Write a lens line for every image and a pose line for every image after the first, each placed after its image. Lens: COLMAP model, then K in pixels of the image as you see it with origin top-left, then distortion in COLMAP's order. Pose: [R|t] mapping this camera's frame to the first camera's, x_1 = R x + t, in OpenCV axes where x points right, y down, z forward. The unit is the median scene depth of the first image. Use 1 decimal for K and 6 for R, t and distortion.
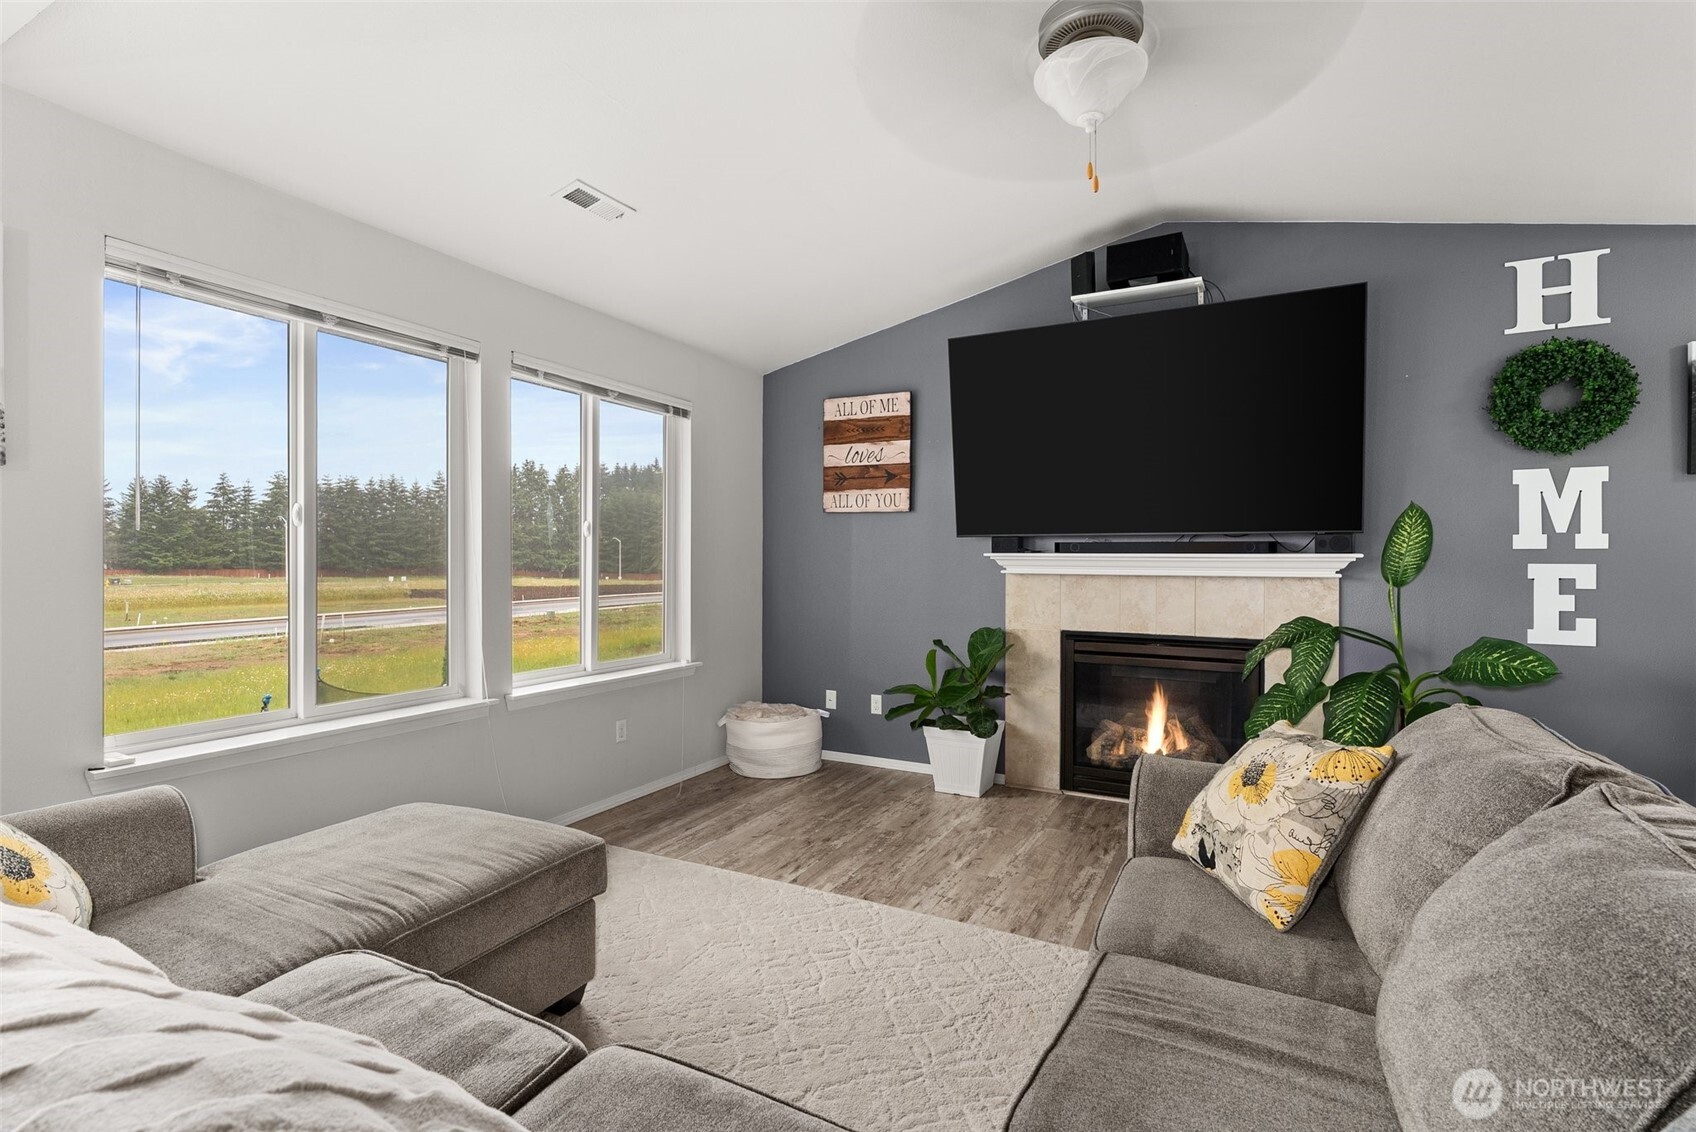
lens RADIAL K [[772.4, 0, 843.6], [0, 772.4, 561.1], [0, 0, 1]] dist [-0.008674, 0.002306]
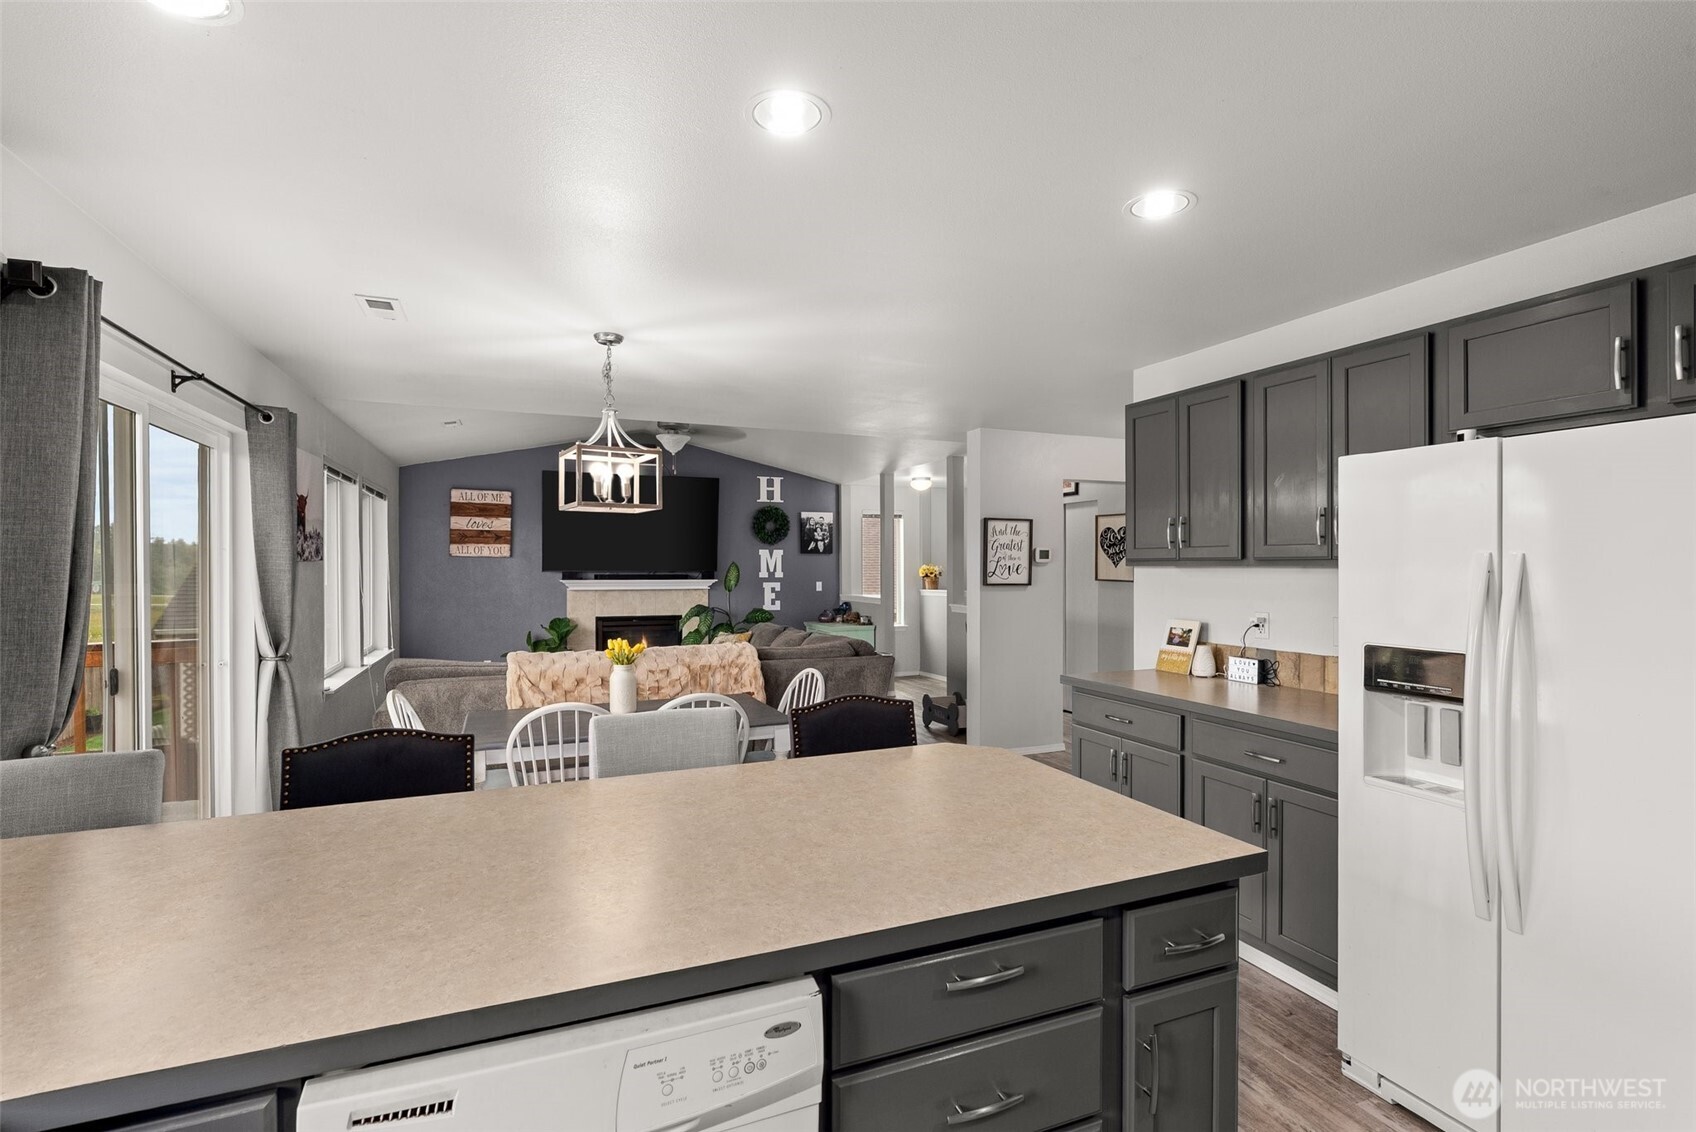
lens RADIAL K [[772.4, 0, 837.4], [0, 772.4, 575.0], [0, 0, 1]] dist [-0.008674, 0.002306]
pose [[0.636855, -0.013317, 0.770869, -0.995986], [0.002173, 0.999878, 0.015478, -0.059261], [-0.770981, -0.008182, 0.636806, -0.905537]]
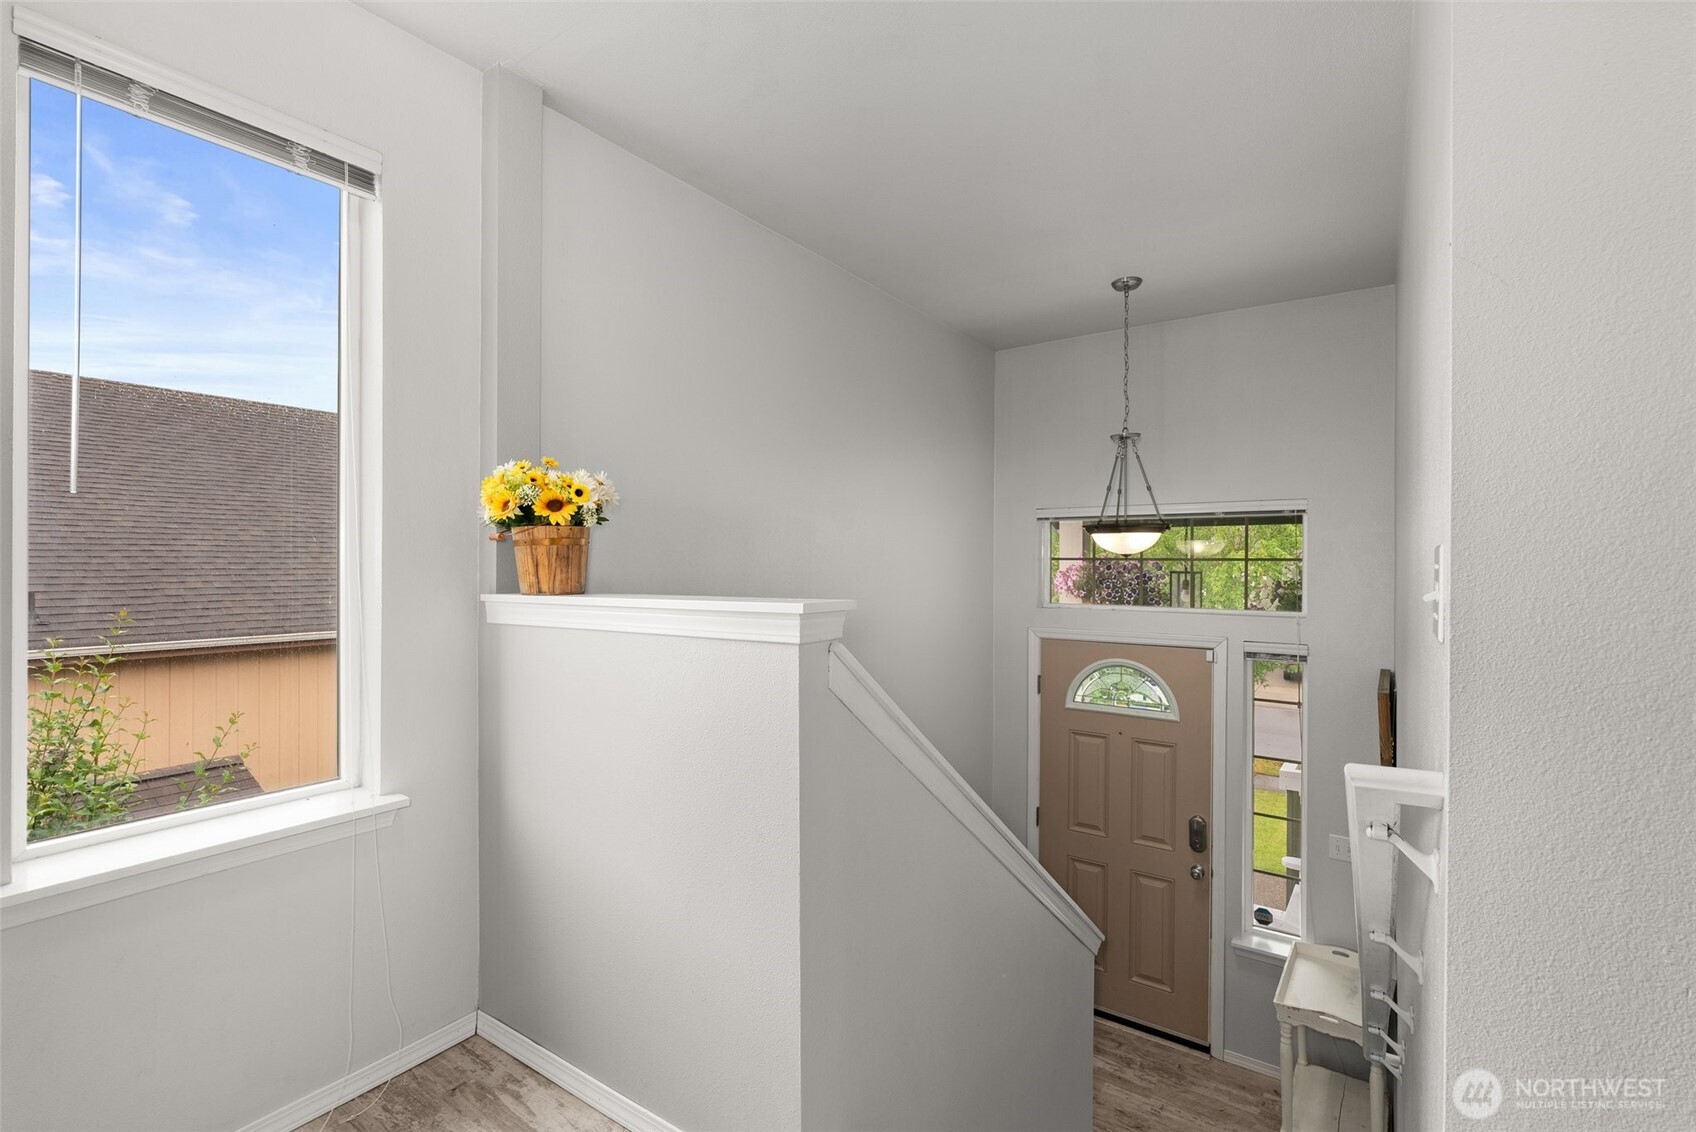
lens RADIAL K [[772.4, 0, 848.5], [0, 772.4, 560.9], [0, 0, 1]] dist [-0.008674, 0.002306]
pose [[0.118868, 0.008766, 0.992871, 0.786632], [-0.001532, 0.999961, -0.008646, 0.014130], [-0.992909, -0.000493, 0.118877, 0.286458]]
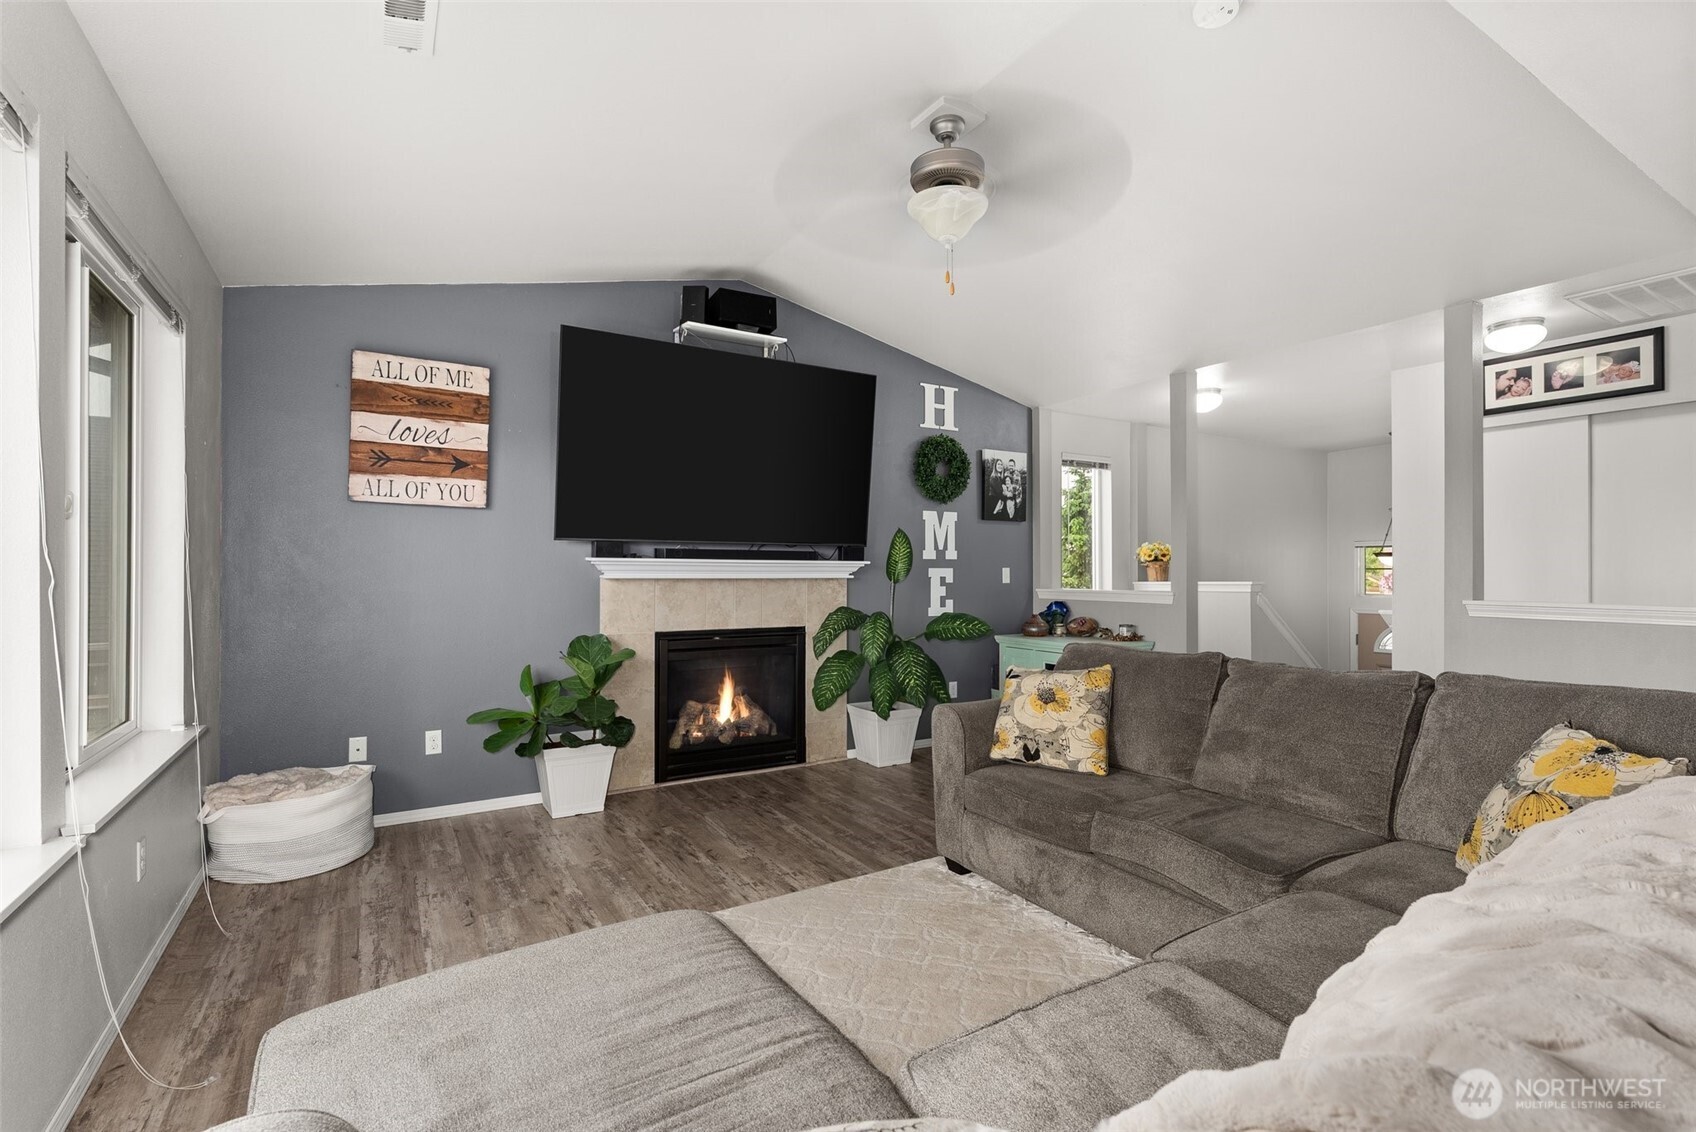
lens RADIAL K [[772.4, 0, 844.7], [0, 772.4, 568.7], [0, 0, 1]] dist [-0.008674, 0.002306]
pose [[0.507764, -0.000524, 0.861496, -0.542720], [0.000452, 1.000000, 0.000341, 0.003628], [-0.861496, 0.000216, 0.507765, 0.269264]]
